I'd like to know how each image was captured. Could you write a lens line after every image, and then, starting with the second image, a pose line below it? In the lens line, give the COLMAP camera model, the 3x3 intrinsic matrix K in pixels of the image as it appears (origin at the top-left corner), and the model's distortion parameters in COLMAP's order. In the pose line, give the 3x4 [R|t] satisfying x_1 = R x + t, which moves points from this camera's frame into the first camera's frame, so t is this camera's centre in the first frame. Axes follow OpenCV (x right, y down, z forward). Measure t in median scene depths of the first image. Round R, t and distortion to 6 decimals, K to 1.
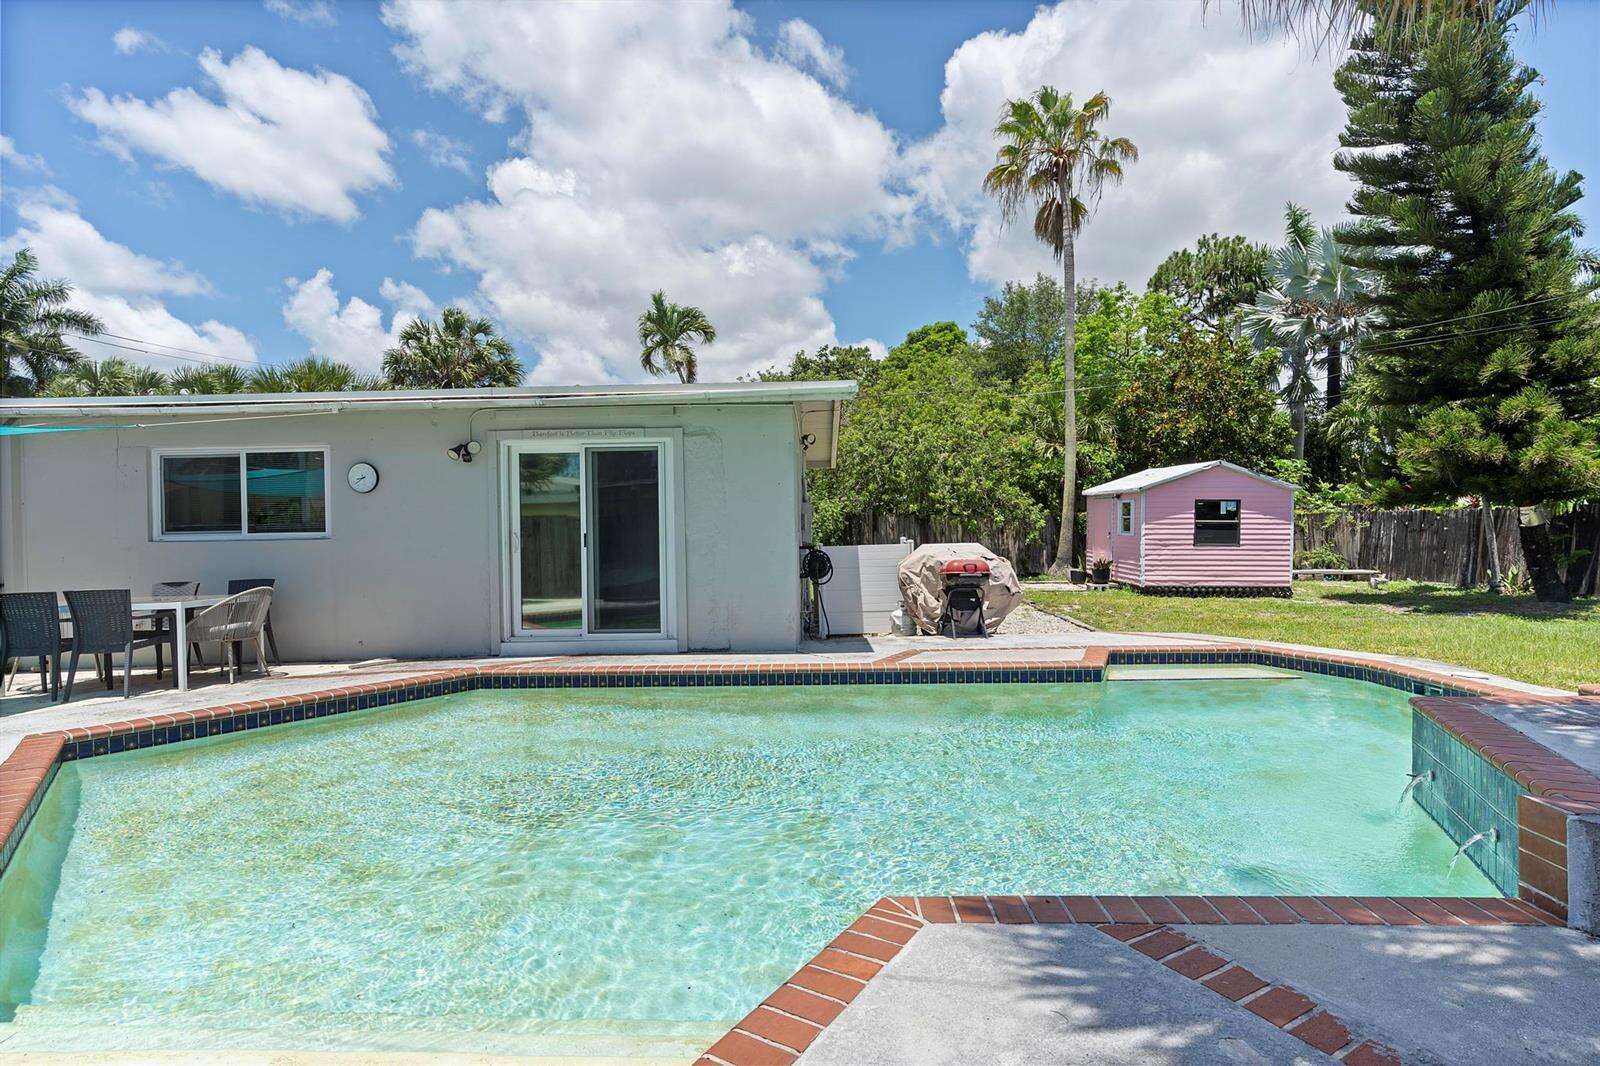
lens RADIAL K [[854.9, 0, 785.3], [0, 854.9, 524.5], [0, 0, 1]] dist [0.016180, 0.001496]
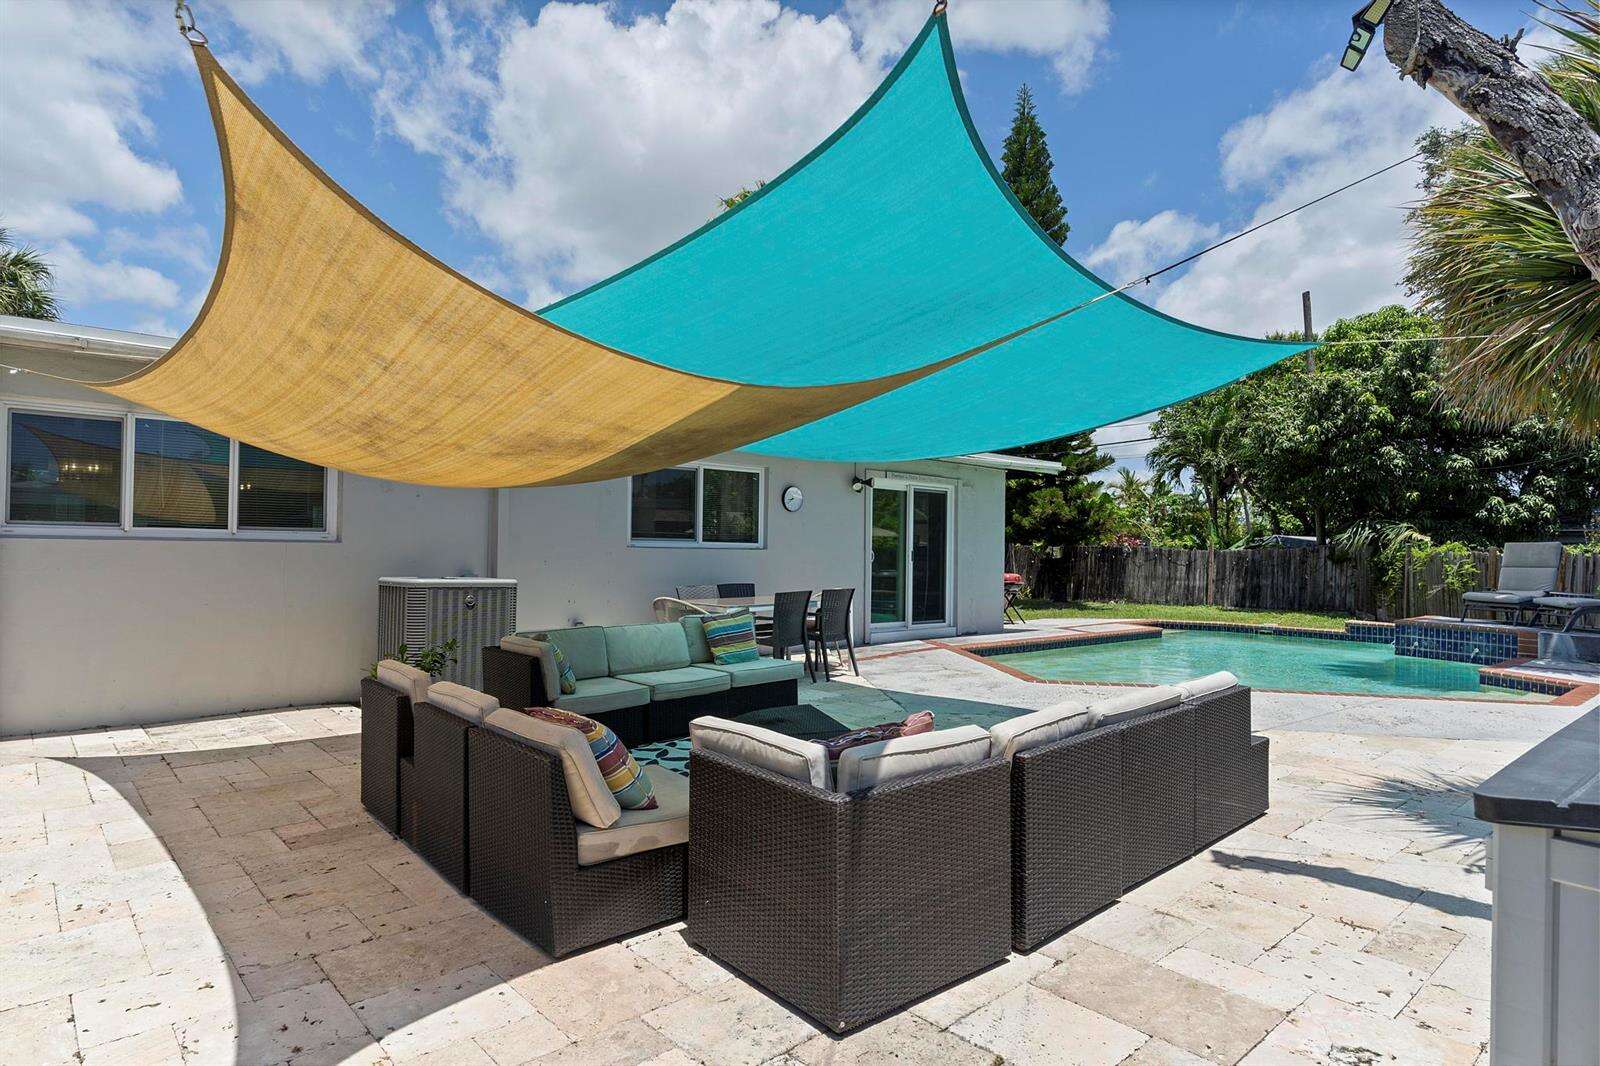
lens RADIAL K [[939.9, 0, 783.2], [0, 939.9, 534.1], [0, 0, 1]] dist [0.027523, -0.002813]
pose [[0.714779, 0.038503, 0.698290, -1.413169], [-0.031572, 0.999242, -0.022780, 0.024116], [-0.698638, -0.005764, 0.715453, 0.073352]]
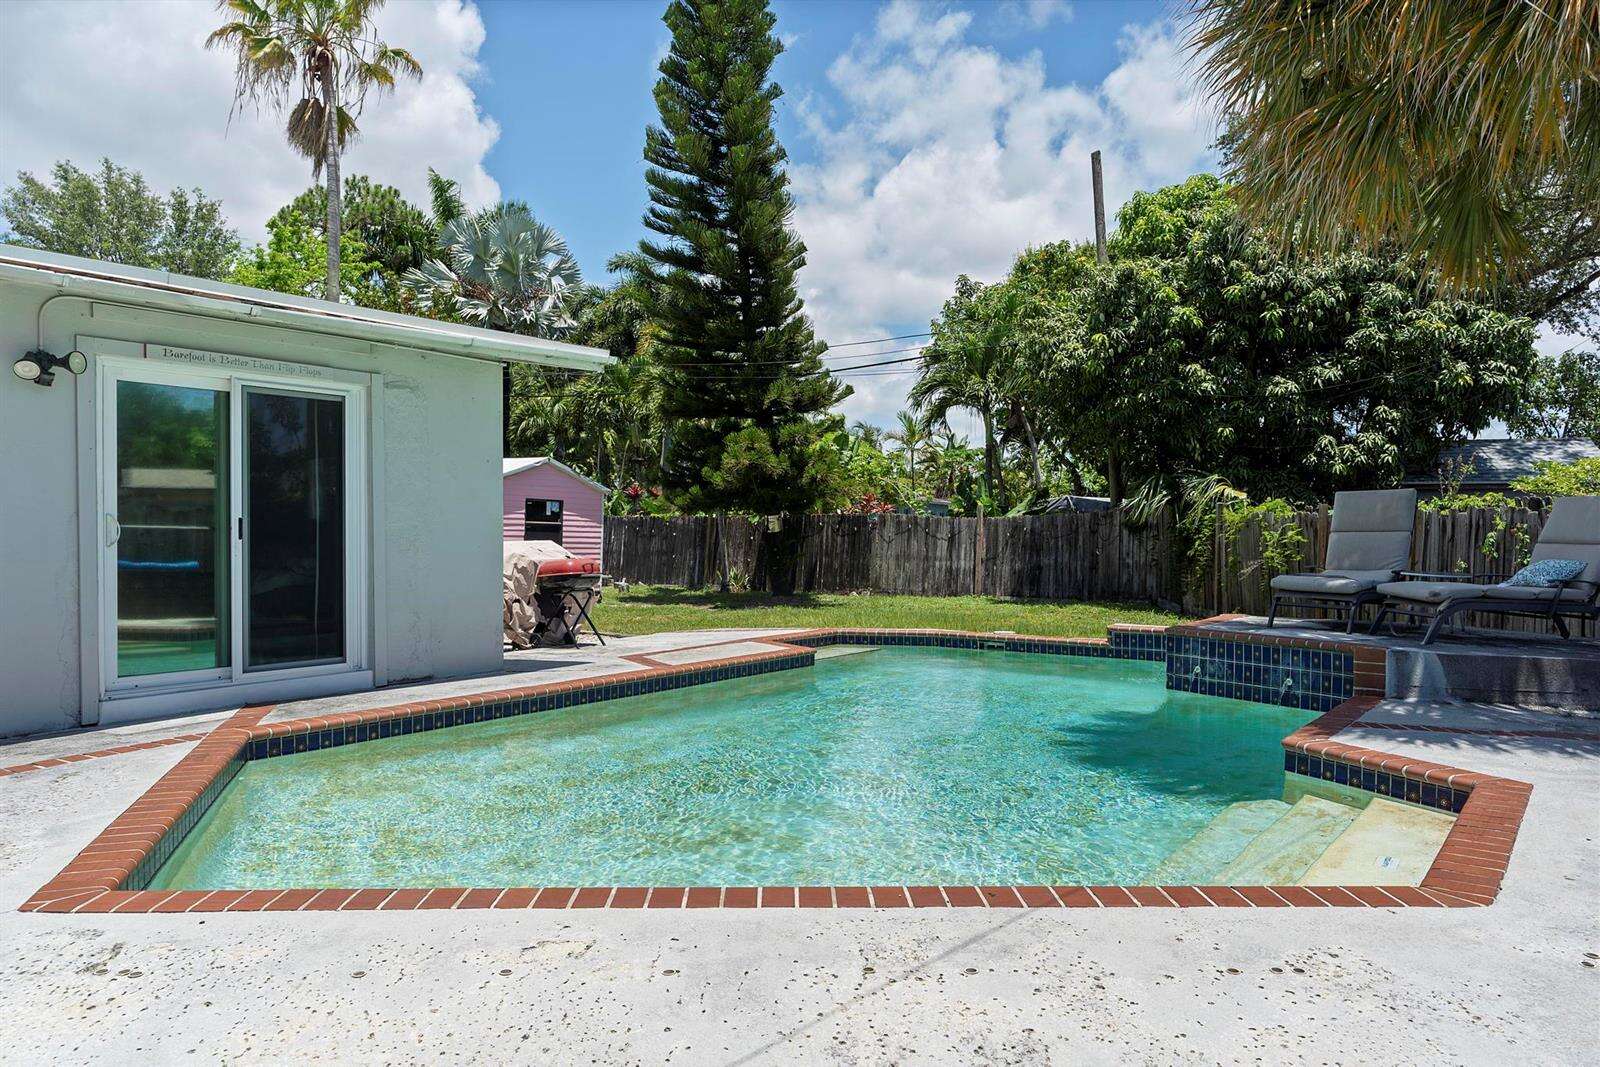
lens RADIAL K [[1141.1, 0, 788.4], [0, 1141.1, 532.0], [0, 0, 1]] dist [0.010750, 0.004037]
pose [[0.565115, 0.013703, 0.824898, -0.705463], [-0.014158, 0.999876, -0.006911, 0.020771], [-0.824891, -0.007773, 0.565239, 0.172720]]
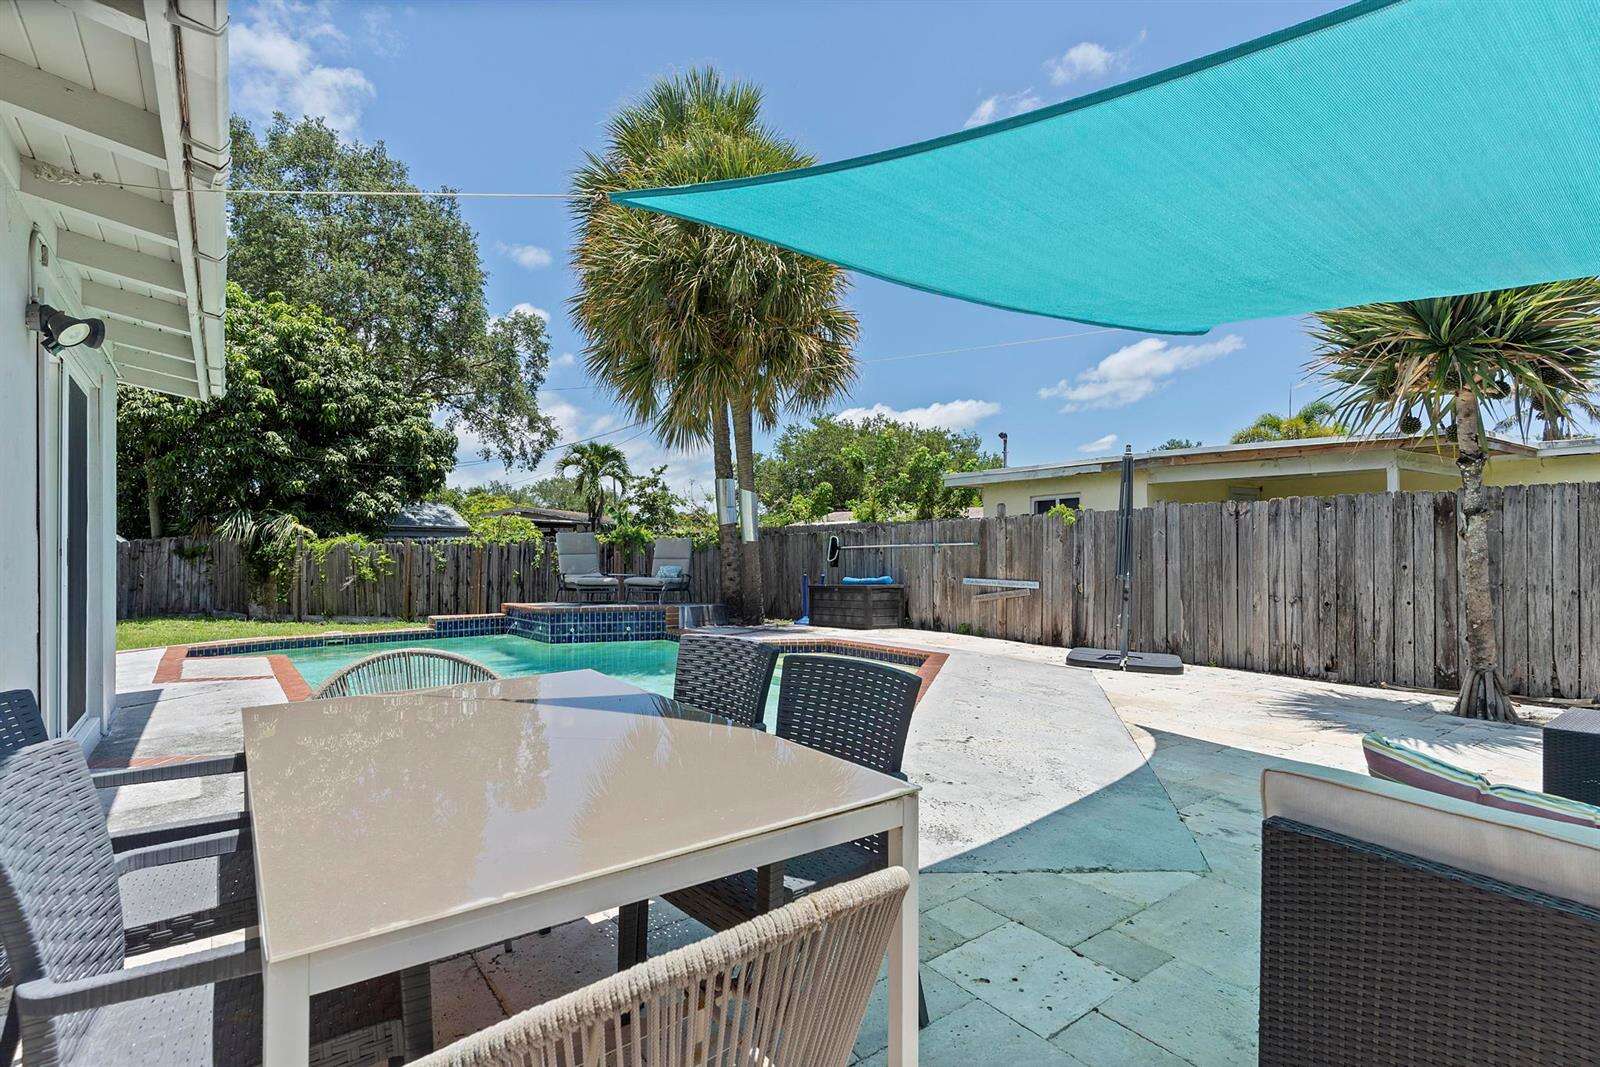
lens RADIAL K [[813.0, 0, 809.0], [0, 813.0, 533.3], [0, 0, 1]] dist [0.002587, -0.000721]
pose [[-0.626309, 0.038202, 0.778638, -0.930470], [0.010594, 0.999123, -0.040499, 0.031487], [-0.779503, -0.017116, -0.626165, 0.963923]]
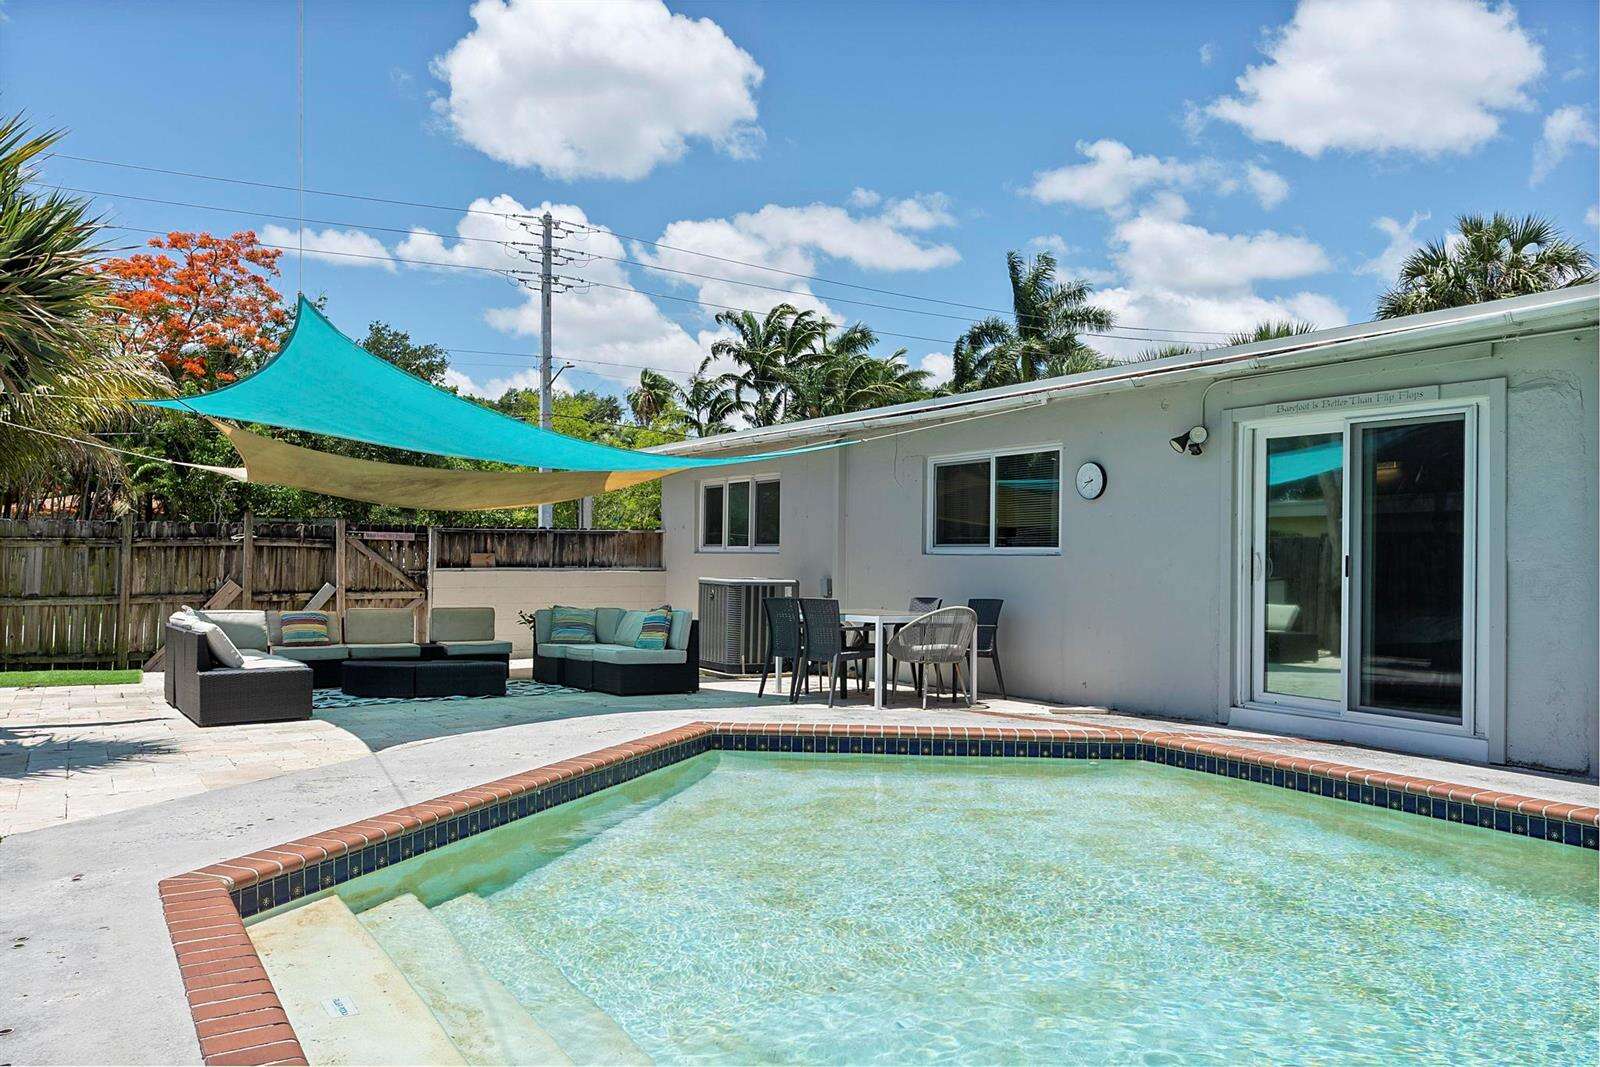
lens RADIAL K [[1203.9, 0, 794.7], [0, 1203.9, 530.9], [0, 0, 1]] dist [-0.003485, 0.009441]
pose [[0.537326, 0.003765, -0.843366, 0.306074], [-0.011732, 0.999927, -0.003011, -0.000711], [0.843293, 0.011512, 0.537331, 0.153988]]
